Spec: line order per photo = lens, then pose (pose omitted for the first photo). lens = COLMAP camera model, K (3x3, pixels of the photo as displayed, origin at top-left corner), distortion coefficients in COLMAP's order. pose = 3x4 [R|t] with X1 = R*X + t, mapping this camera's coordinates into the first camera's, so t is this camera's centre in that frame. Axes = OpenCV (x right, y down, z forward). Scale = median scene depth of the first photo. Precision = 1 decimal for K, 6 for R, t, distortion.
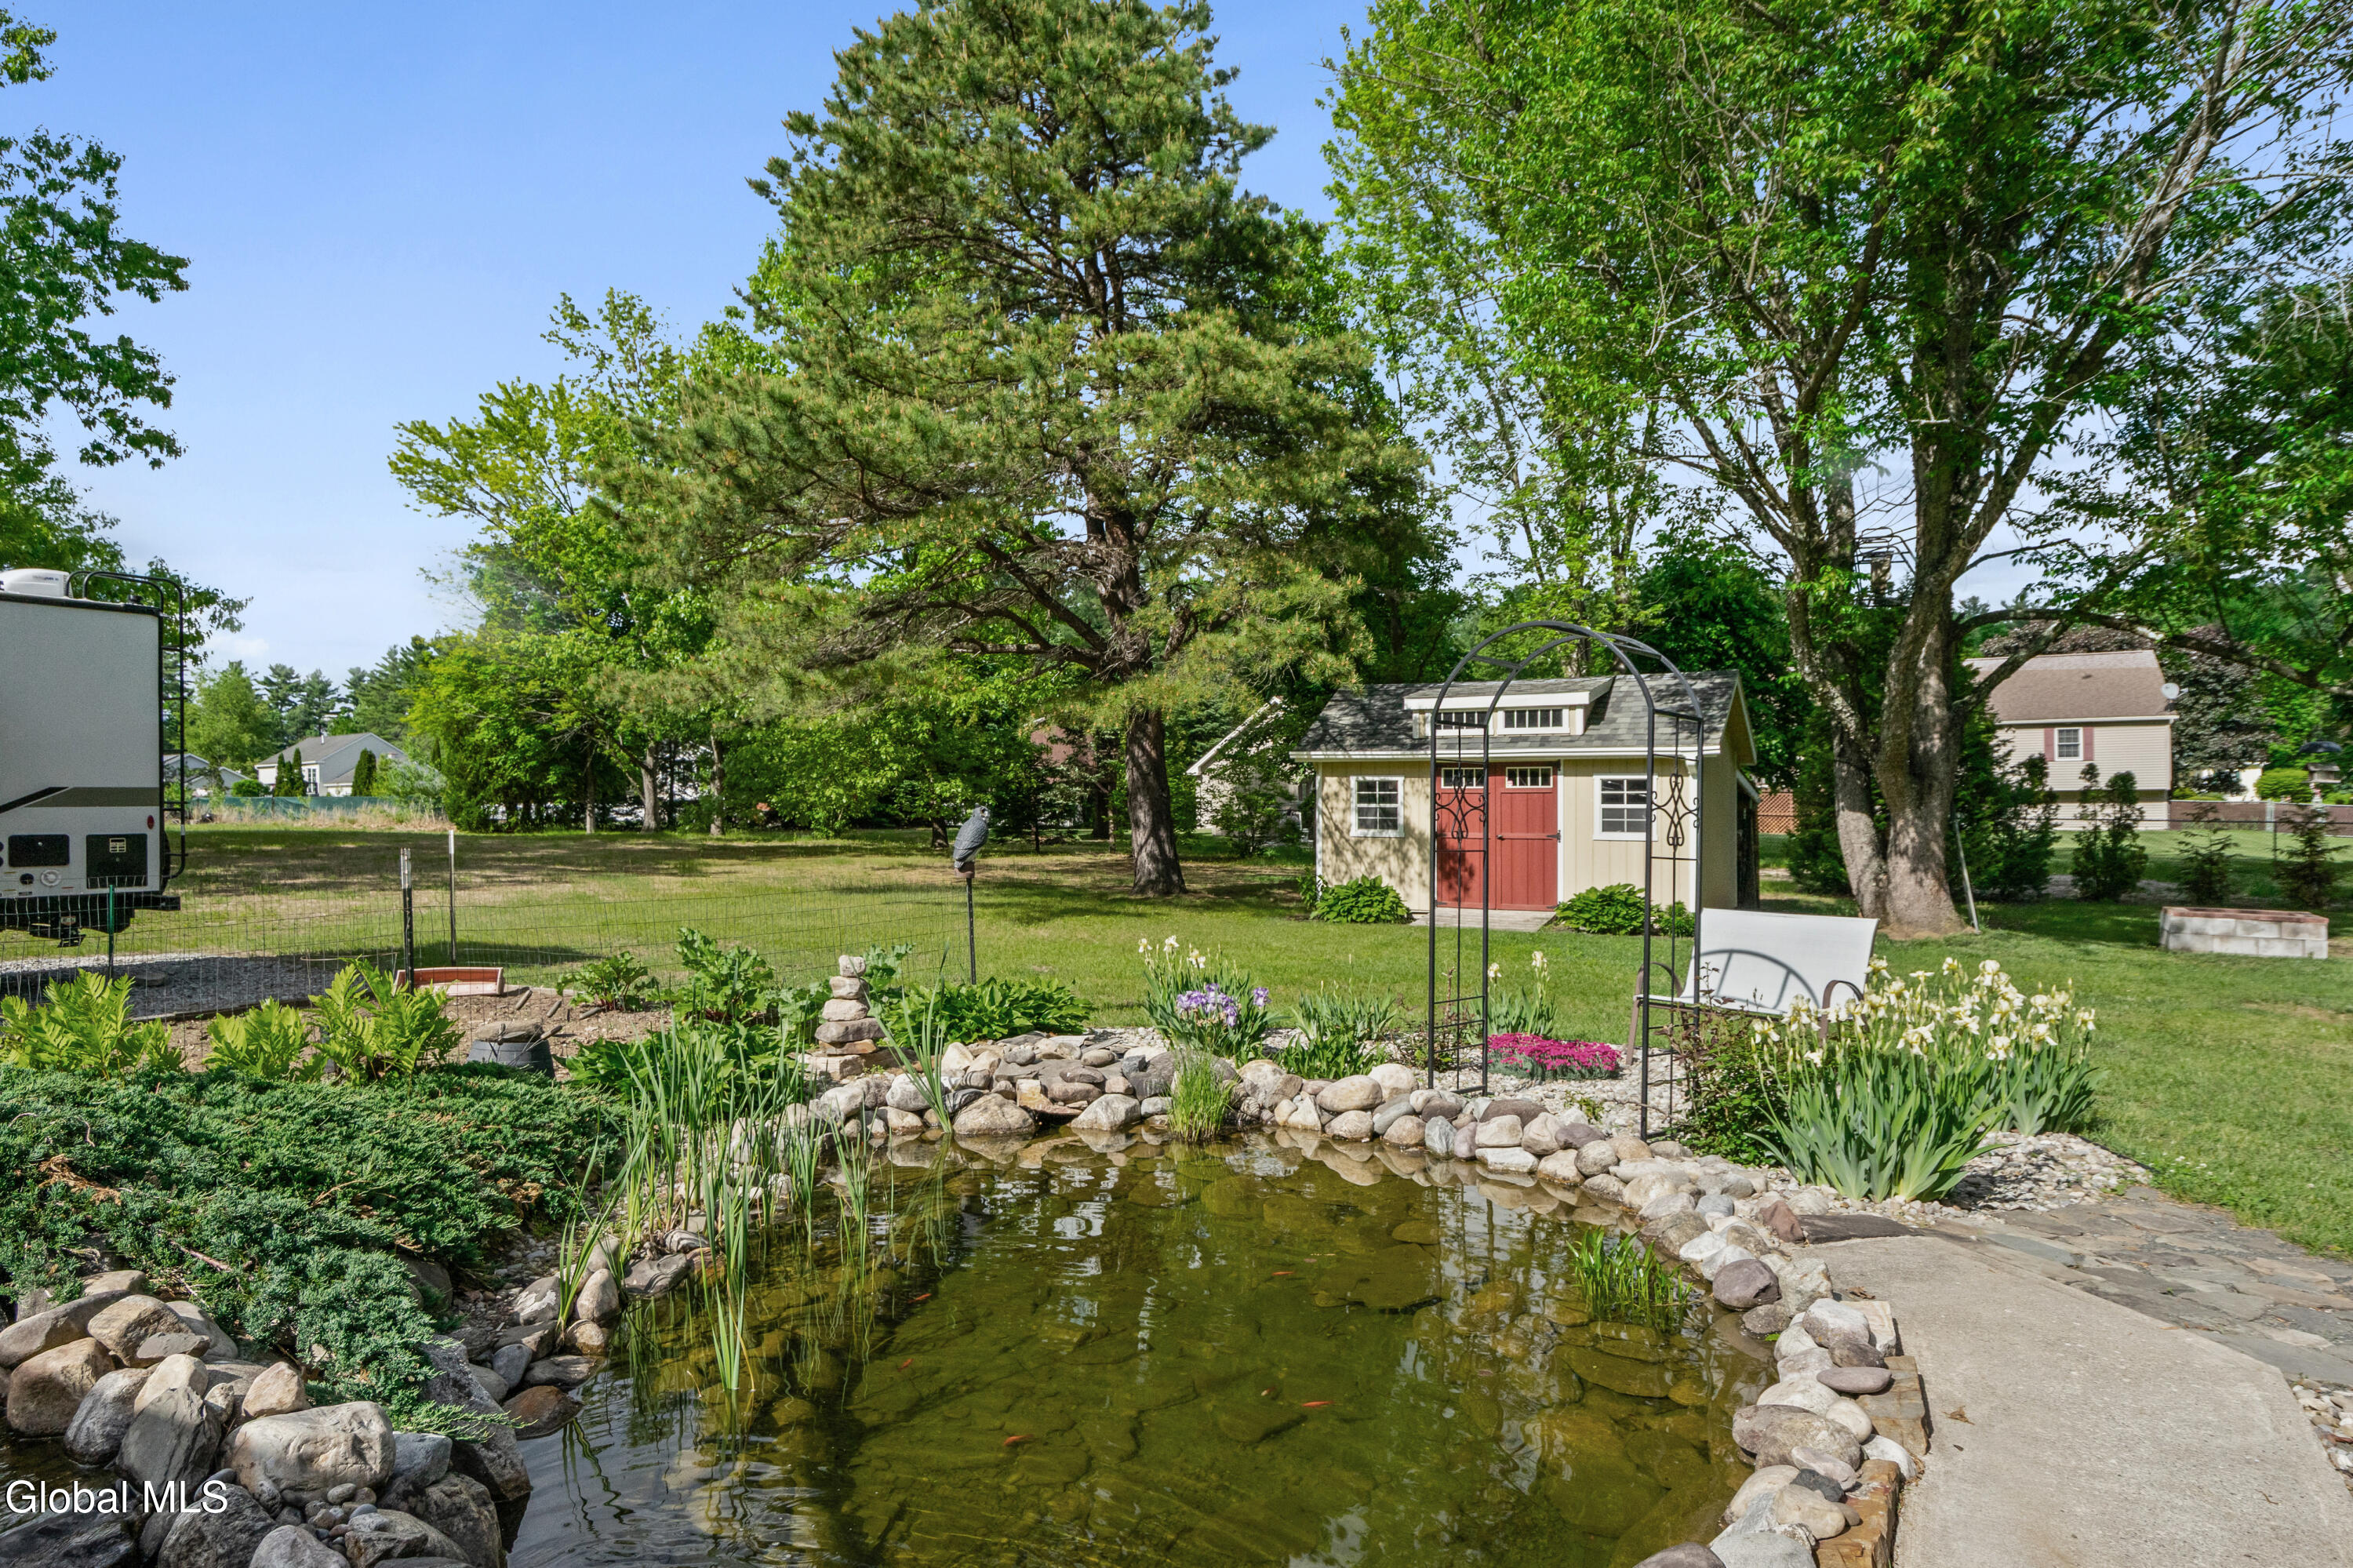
lens RADIAL K [[1439.1, 0, 1201.1], [0, 1439.1, 741.9], [0, 0, 1]] dist [0.020797, 0.001061]
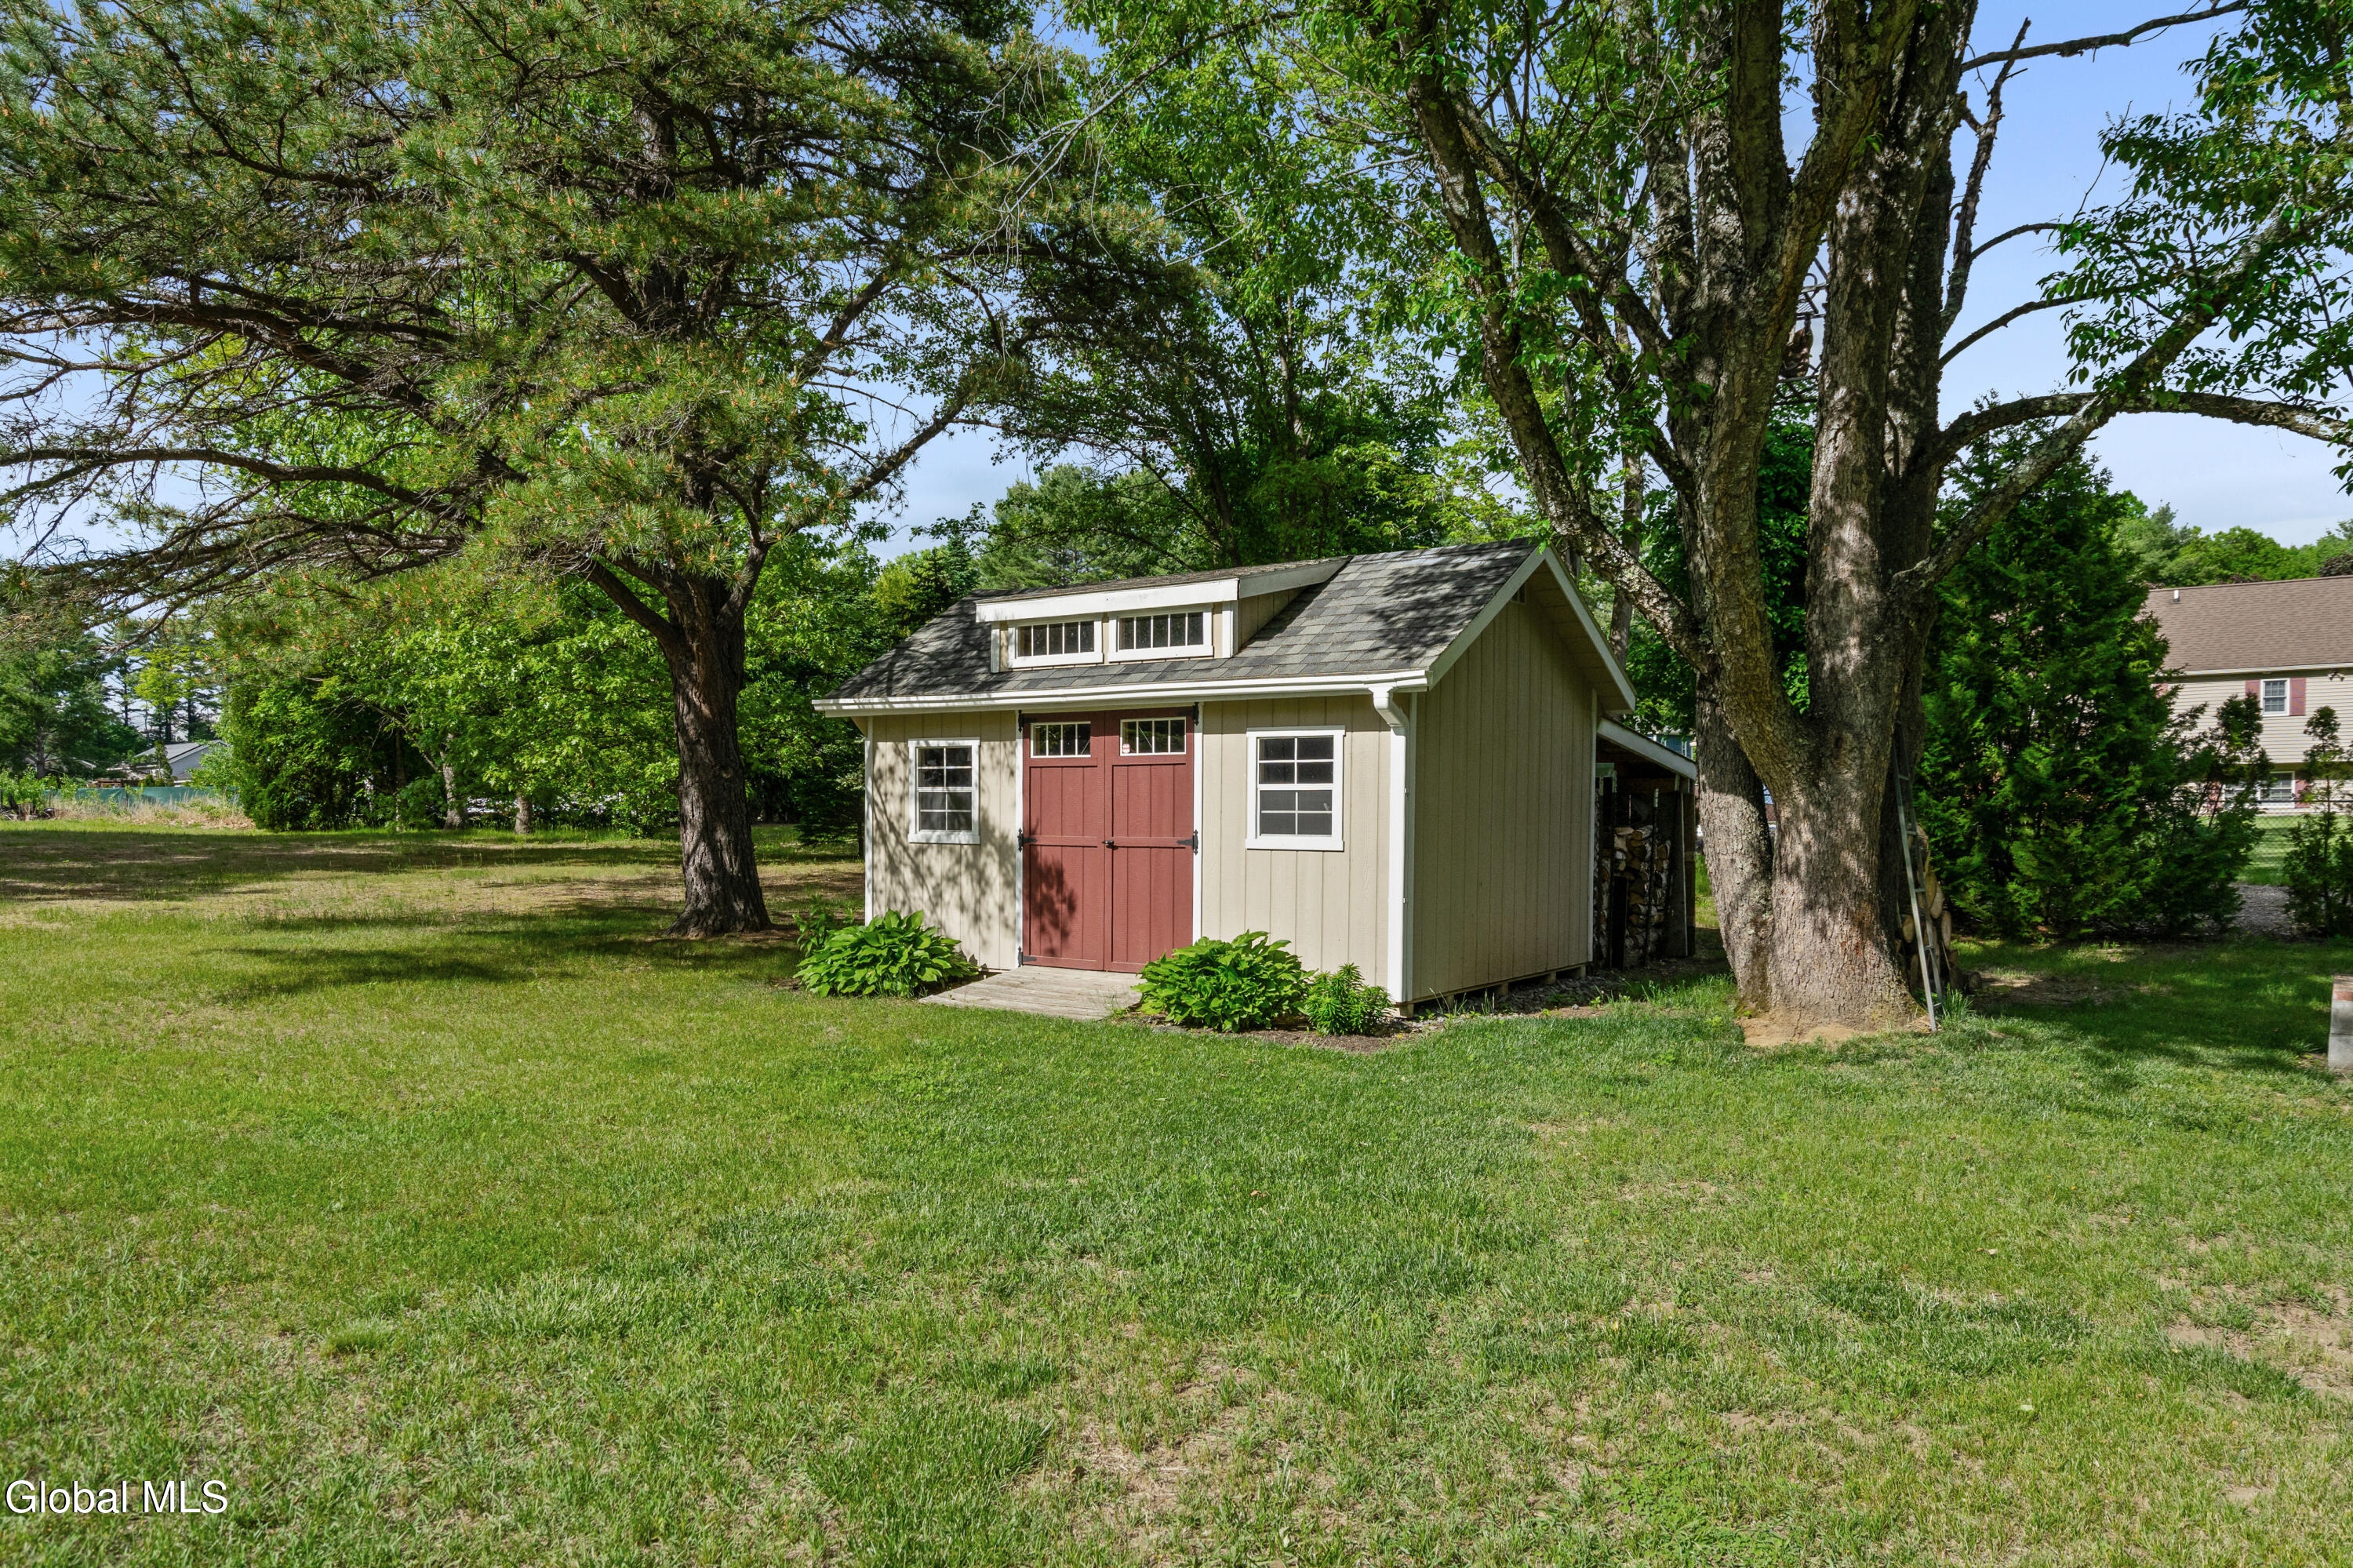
lens RADIAL K [[1718.5, 0, 1115.3], [0, 1718.5, 811.0], [0, 0, 1]] dist [0.007491, 0.000368]
pose [[0.991987, -0.006836, -0.126151, 0.282718], [0.013758, 0.998442, 0.054084, 0.016363], [0.125585, -0.055386, 0.990536, 0.318736]]
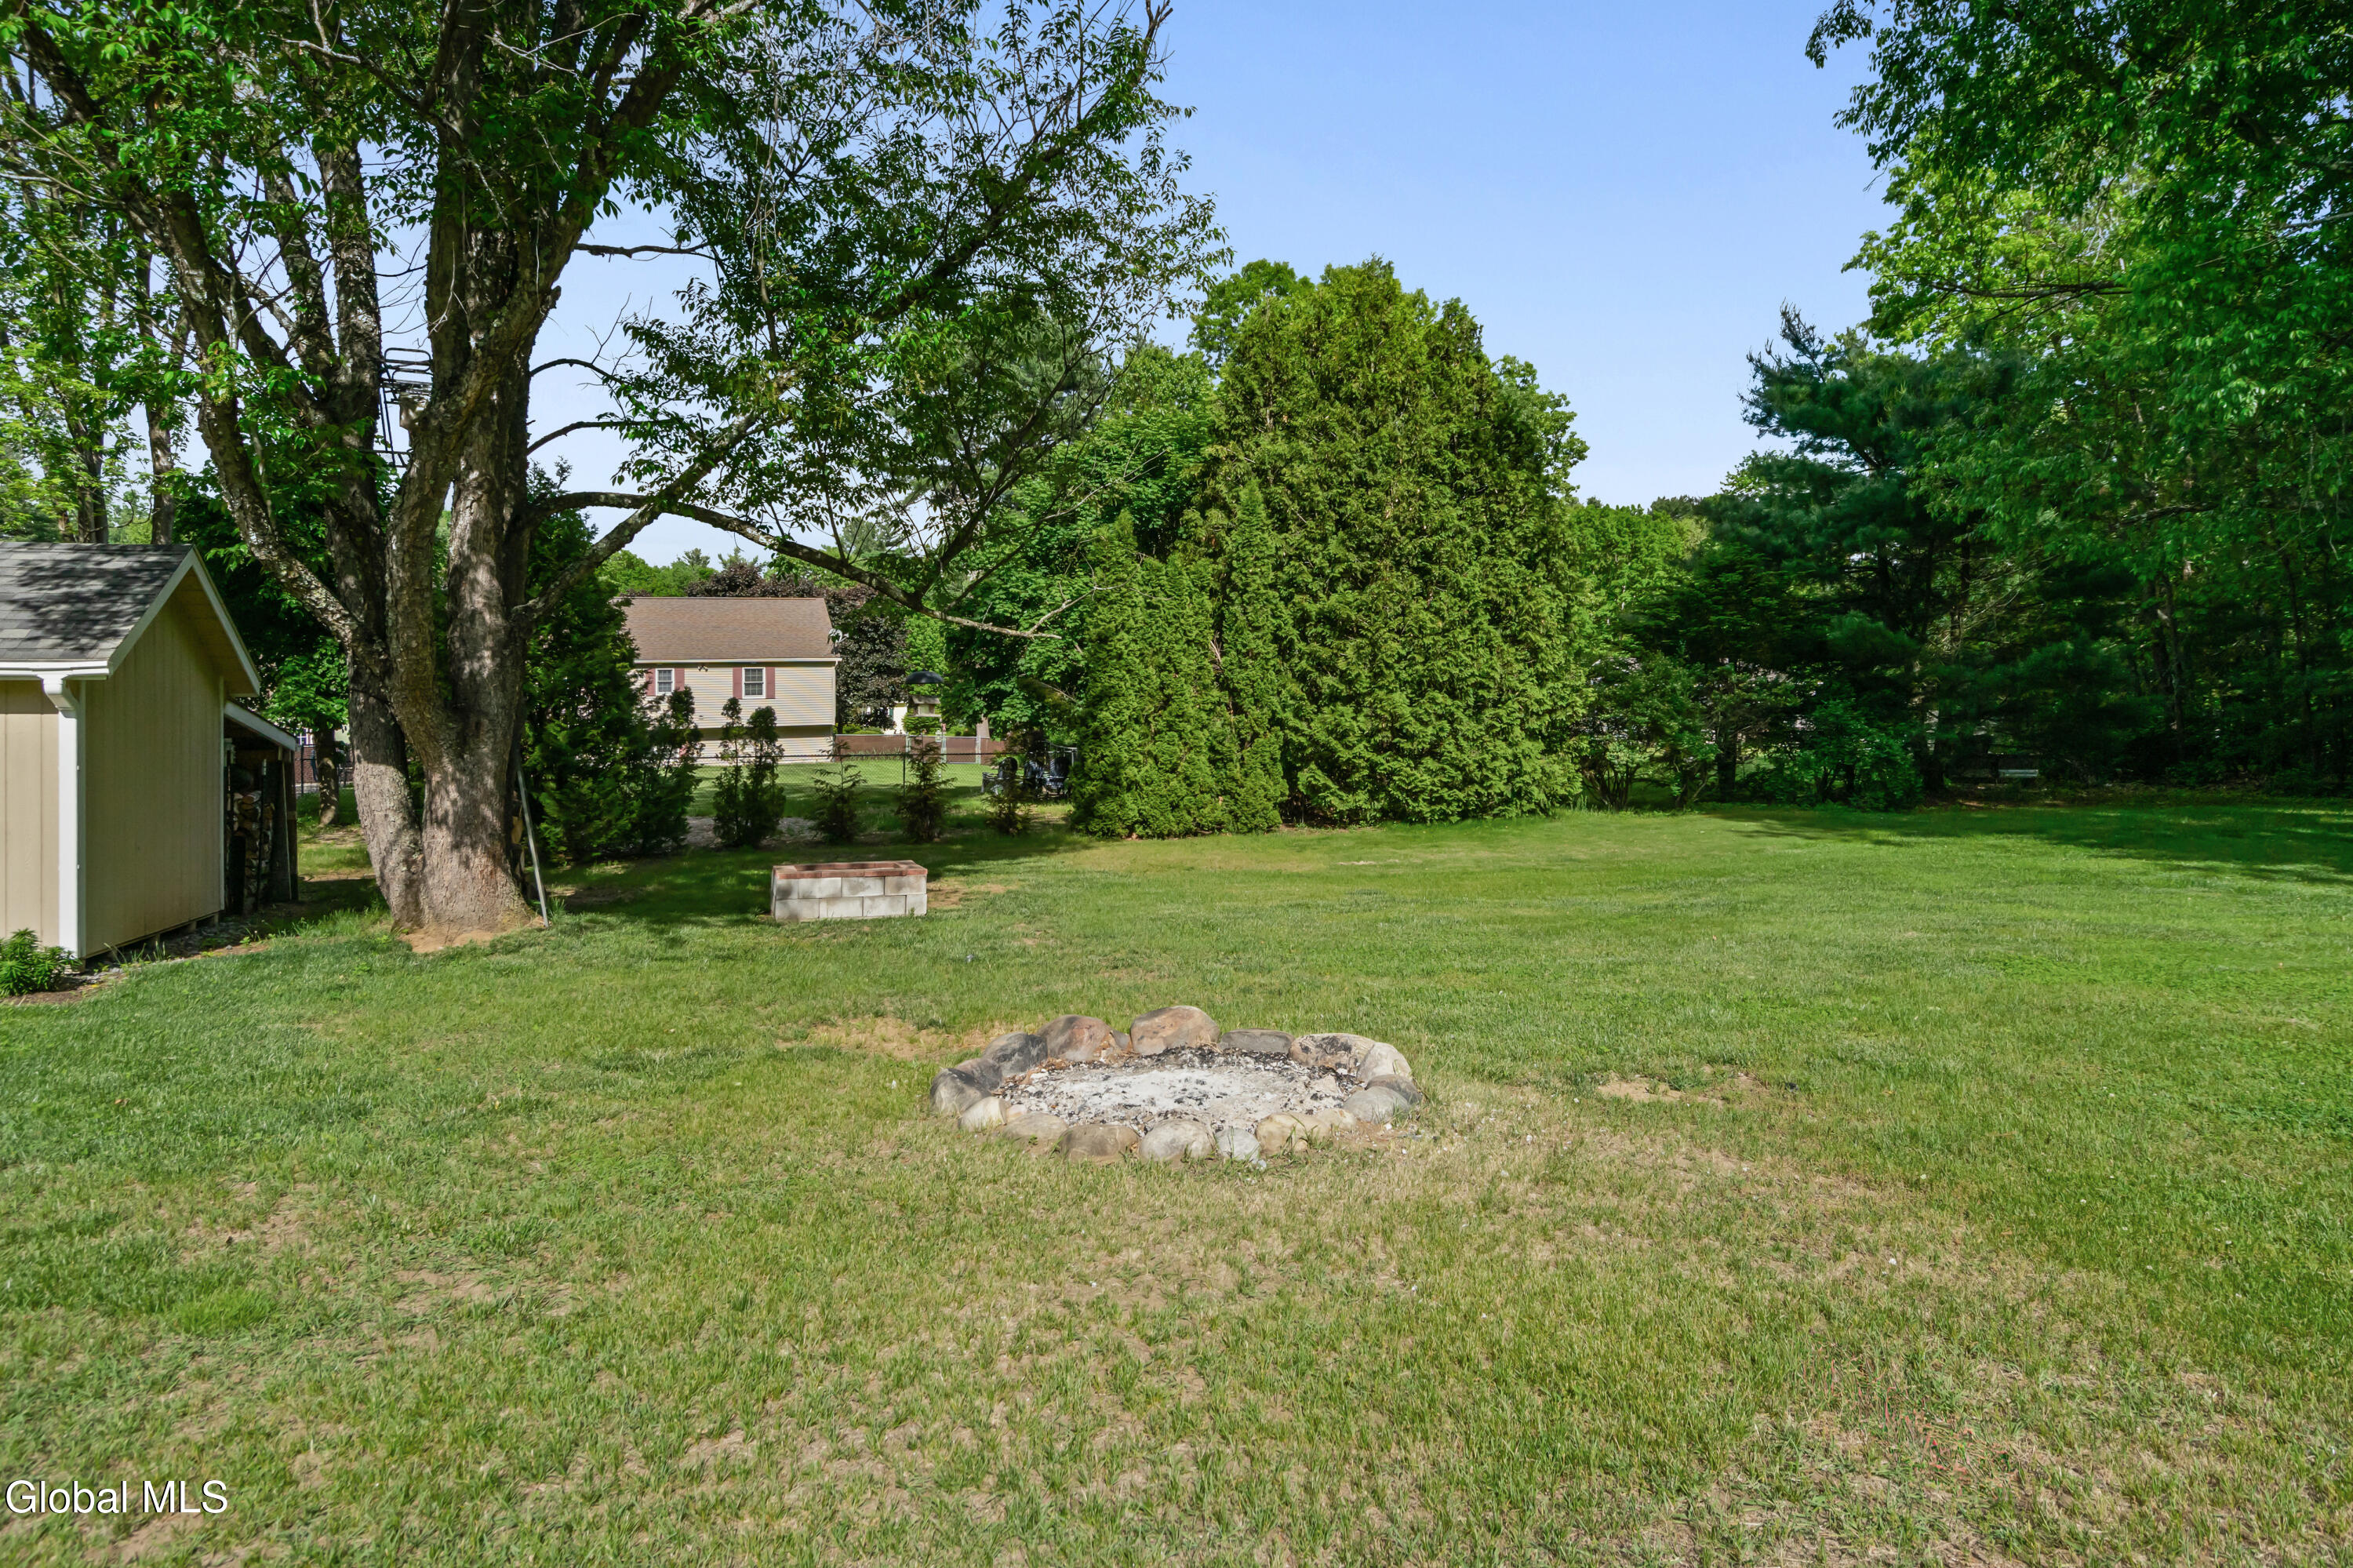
lens RADIAL K [[1439.1, 0, 1201.1], [0, 1439.1, 741.9], [0, 0, 1]] dist [0.020797, 0.001061]
pose [[0.674990, -0.018208, 0.737602, 0.191869], [-0.013239, 0.999236, 0.036782, 0.007163], [-0.737708, -0.034592, 0.674233, 0.230672]]
